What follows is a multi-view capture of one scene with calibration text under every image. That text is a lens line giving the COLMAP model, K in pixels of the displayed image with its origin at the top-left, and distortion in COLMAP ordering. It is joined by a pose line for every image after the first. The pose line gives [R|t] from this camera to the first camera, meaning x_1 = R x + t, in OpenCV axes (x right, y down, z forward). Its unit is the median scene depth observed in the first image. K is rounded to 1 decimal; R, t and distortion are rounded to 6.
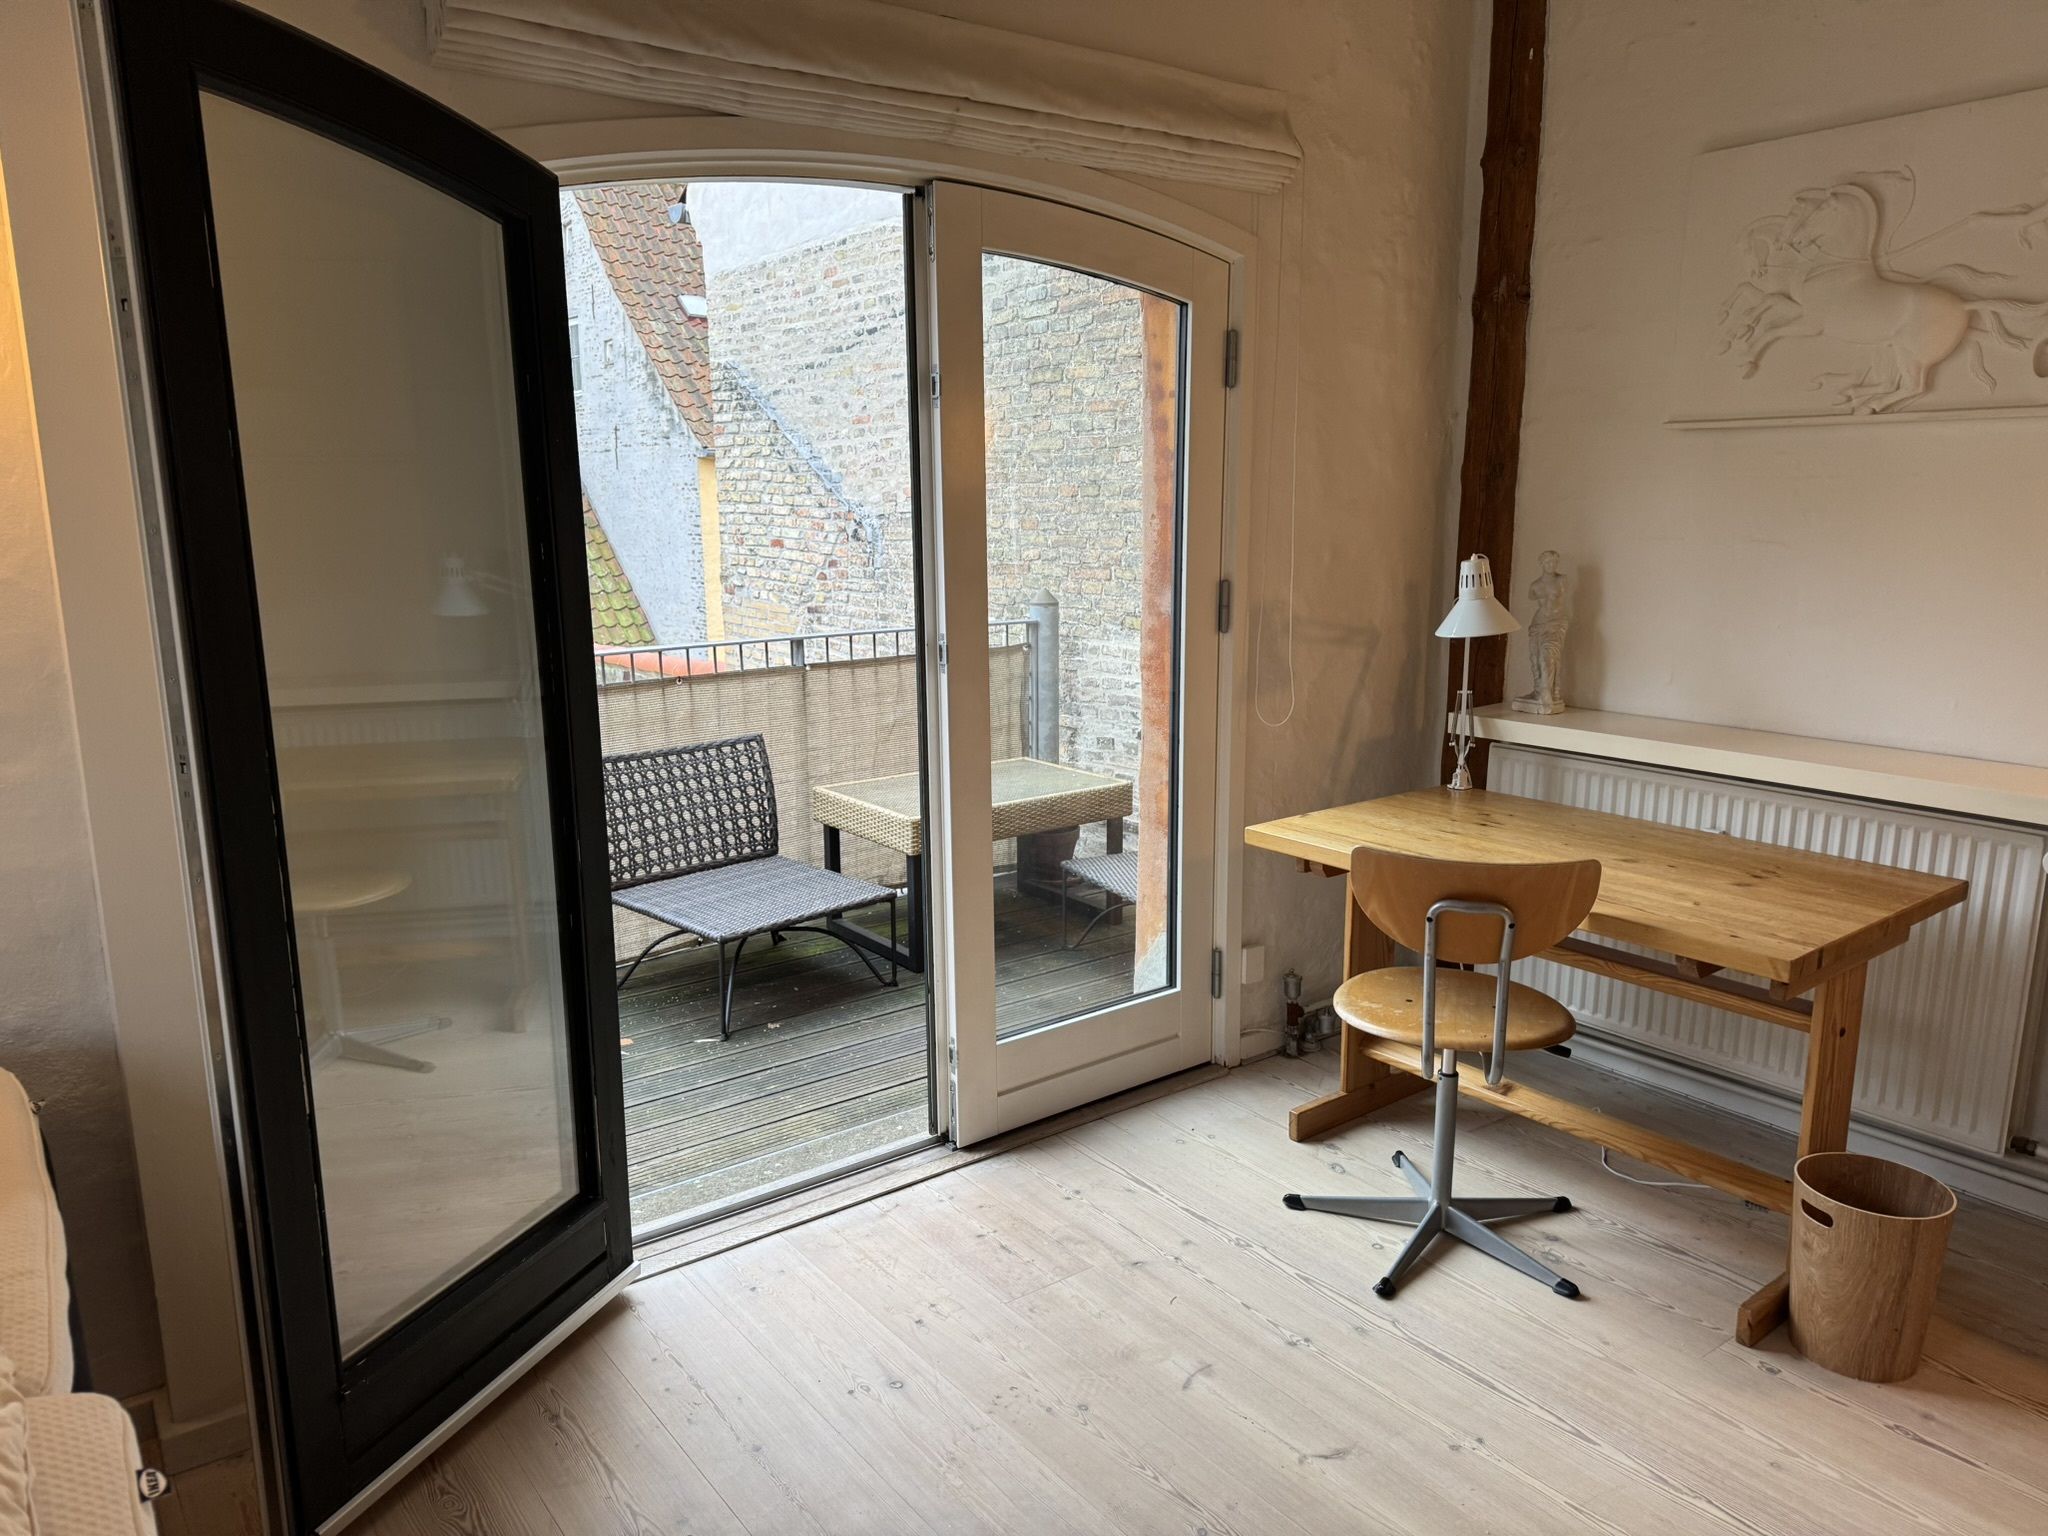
lens RADIAL K [[1442.4, 0, 1038.2], [0, 1442.4, 780.9], [0, 0, 1]] dist [0.005711, -0.029236]
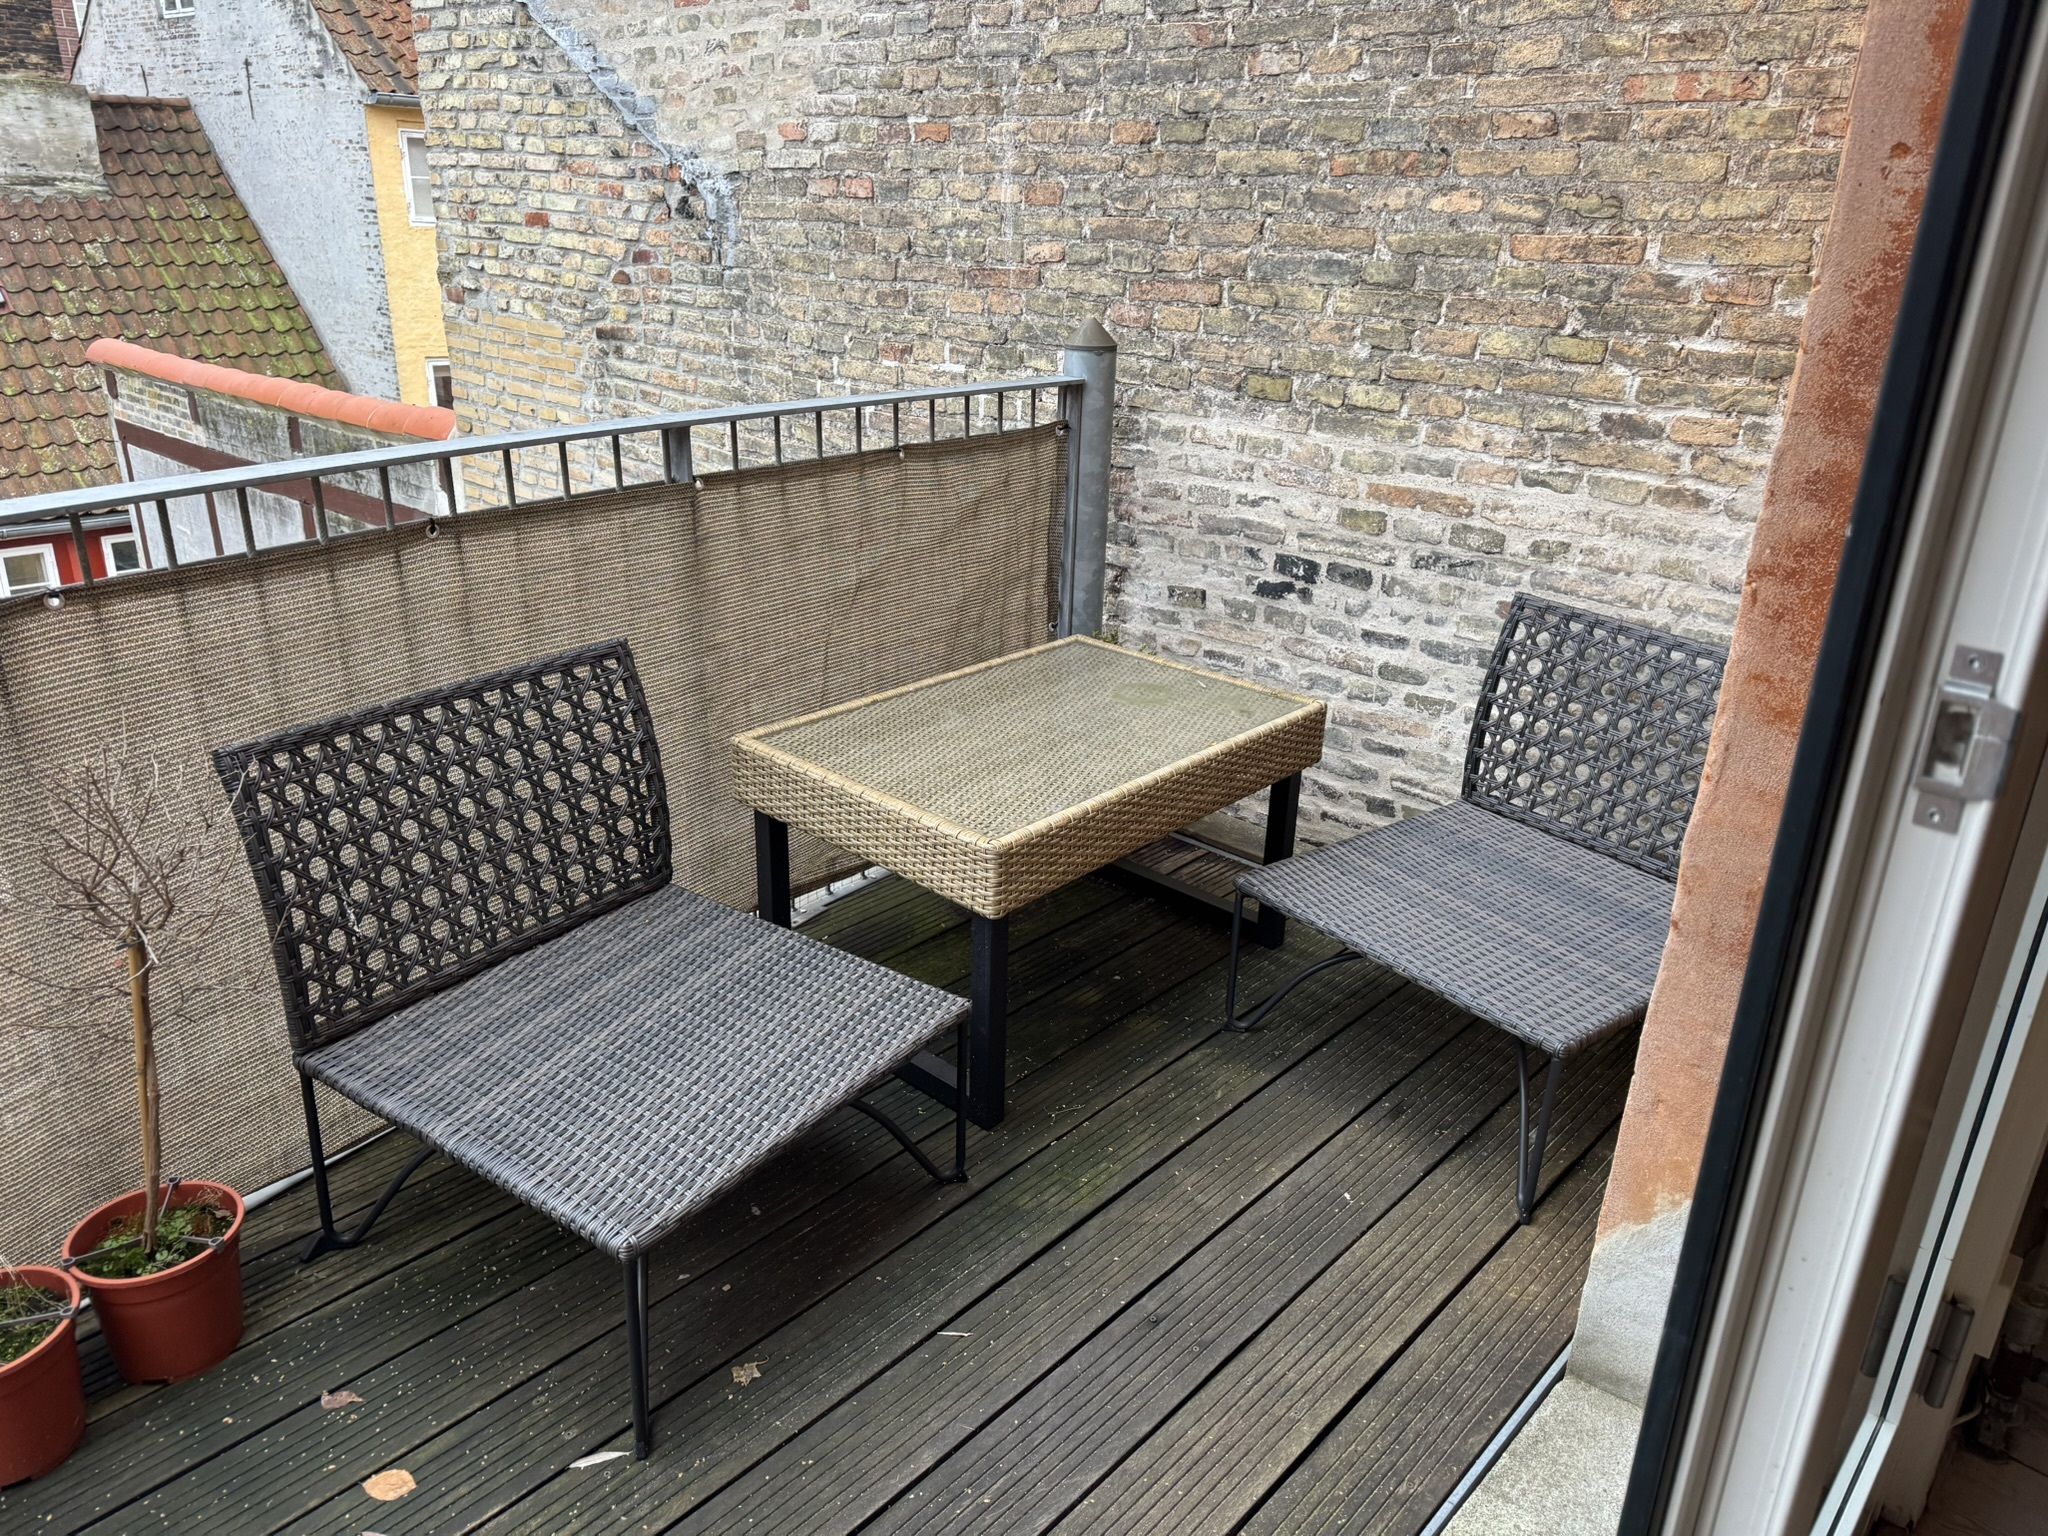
lens RADIAL K [[1442.4, 0, 1010.6], [0, 1442.4, 778.1], [0, 0, 1]] dist [0.005711, -0.029236]
pose [[0.984922, -0.030741, 0.170246, -0.125898], [-0.002440, 0.981518, 0.191352, -0.065823], [-0.172982, -0.188883, 0.966644, 0.436142]]
